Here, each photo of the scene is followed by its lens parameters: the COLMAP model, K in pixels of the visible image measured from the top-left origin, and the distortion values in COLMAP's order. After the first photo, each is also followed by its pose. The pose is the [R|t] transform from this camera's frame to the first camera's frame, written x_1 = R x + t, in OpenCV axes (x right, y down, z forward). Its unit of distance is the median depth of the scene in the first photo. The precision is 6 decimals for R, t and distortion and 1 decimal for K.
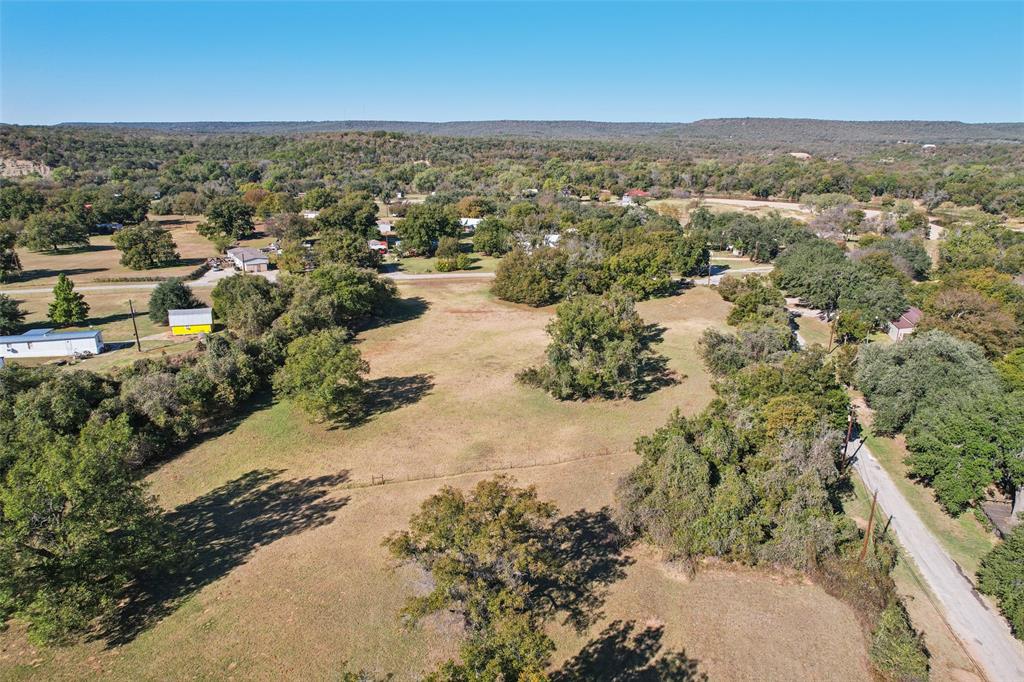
lens RADIAL K [[655.1, 0, 512.0], [0, 655.1, 341.0], [0, 0, 1]] dist [-0.073345, 0.064757]
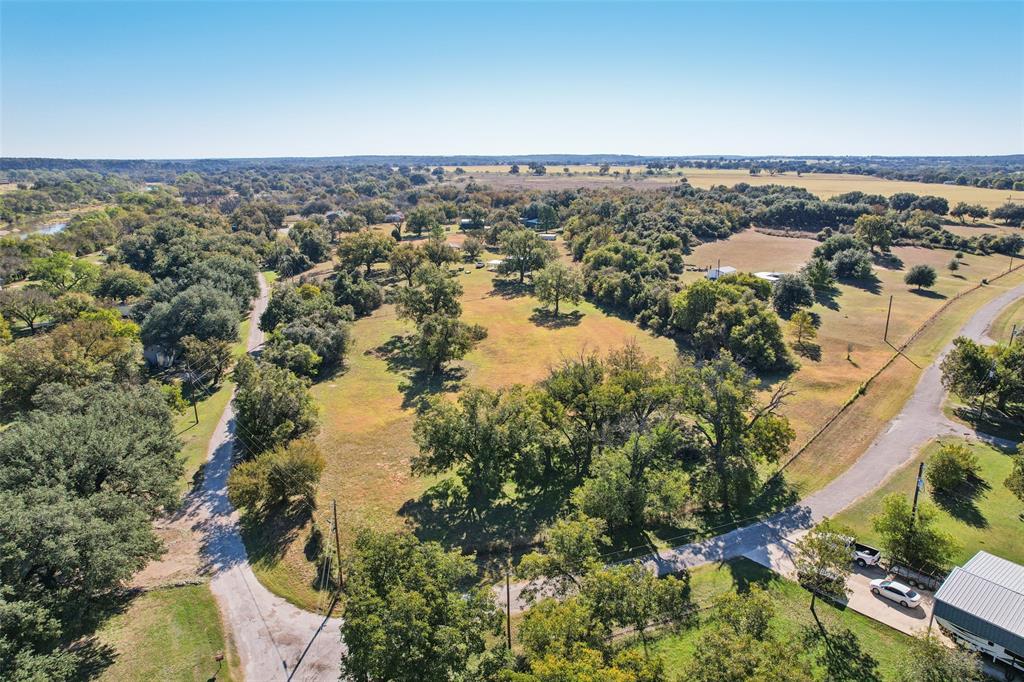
lens RADIAL K [[664.2, 0, 514.7], [0, 664.2, 341.1], [0, 0, 1]] dist [-0.076839, 0.069189]
pose [[-0.872170, 0.132788, -0.470835, 0.265267], [-0.147616, 0.846157, 0.512081, -0.278706], [0.466399, 0.516125, -0.718392, 0.881527]]
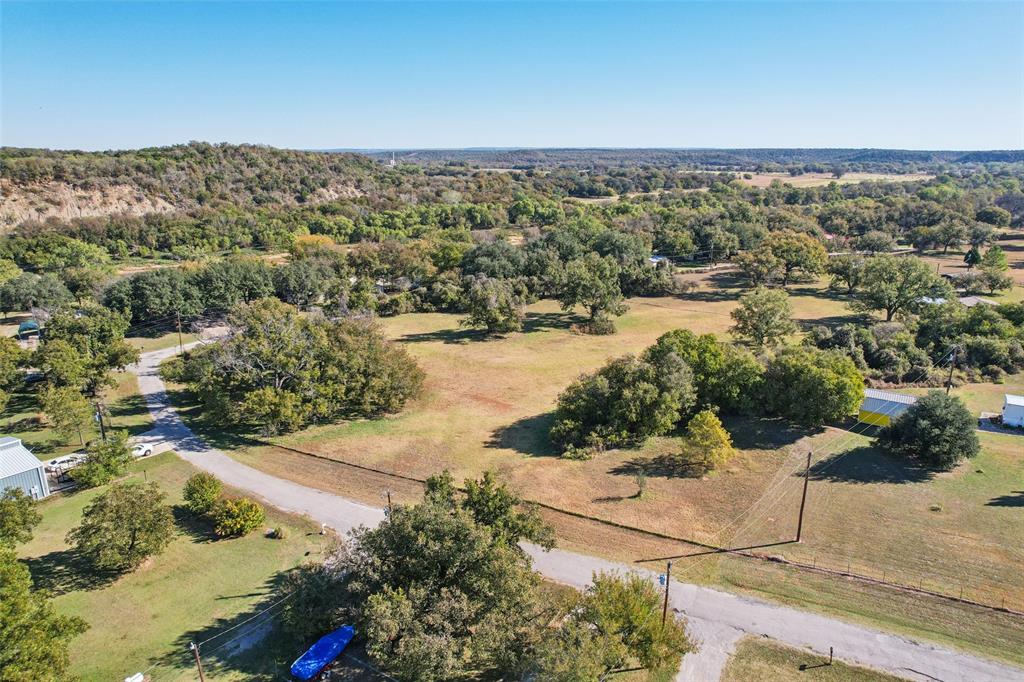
lens RADIAL K [[660.3, 0, 519.6], [0, 660.3, 341.4], [0, 0, 1]] dist [-0.071477, 0.062711]
pose [[-0.690297, -0.202242, 0.694685, -0.346448], [0.221524, 0.854952, 0.469024, -0.258491], [-0.688779, 0.477656, -0.545370, 0.812809]]
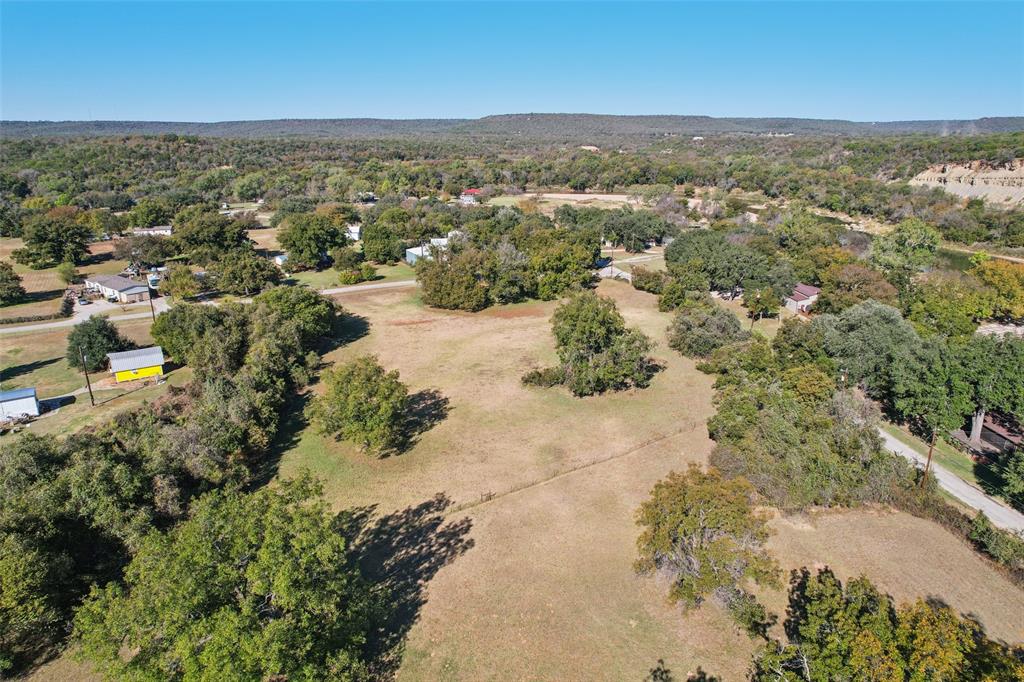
lens RADIAL K [[664.2, 0, 514.7], [0, 664.2, 341.1], [0, 0, 1]] dist [-0.076839, 0.069189]
pose [[0.948420, -0.105032, 0.299110, -0.135554], [0.104832, 0.994349, 0.016760, -0.011199], [-0.299180, 0.015461, 0.954071, 0.004625]]
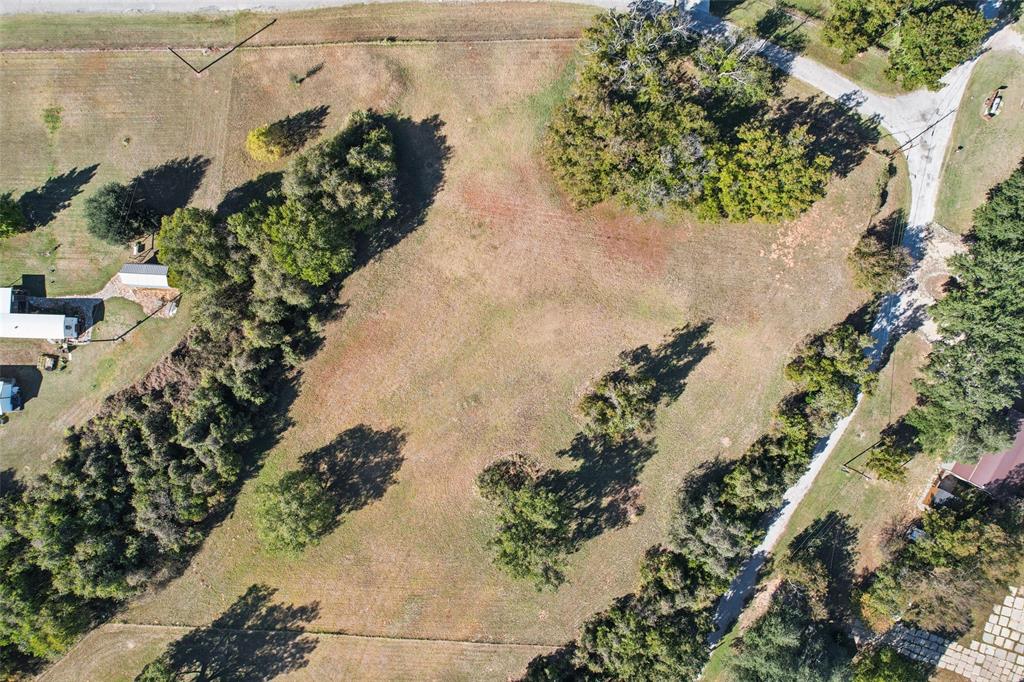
lens RADIAL K [[655.1, 0, 512.0], [0, 655.1, 341.0], [0, 0, 1]] dist [-0.073345, 0.064757]
pose [[0.960123, 0.279553, 0.003730, -0.003504], [-0.083201, 0.272966, 0.958419, -0.436137], [0.266910, -0.920511, 0.285340, 0.399143]]
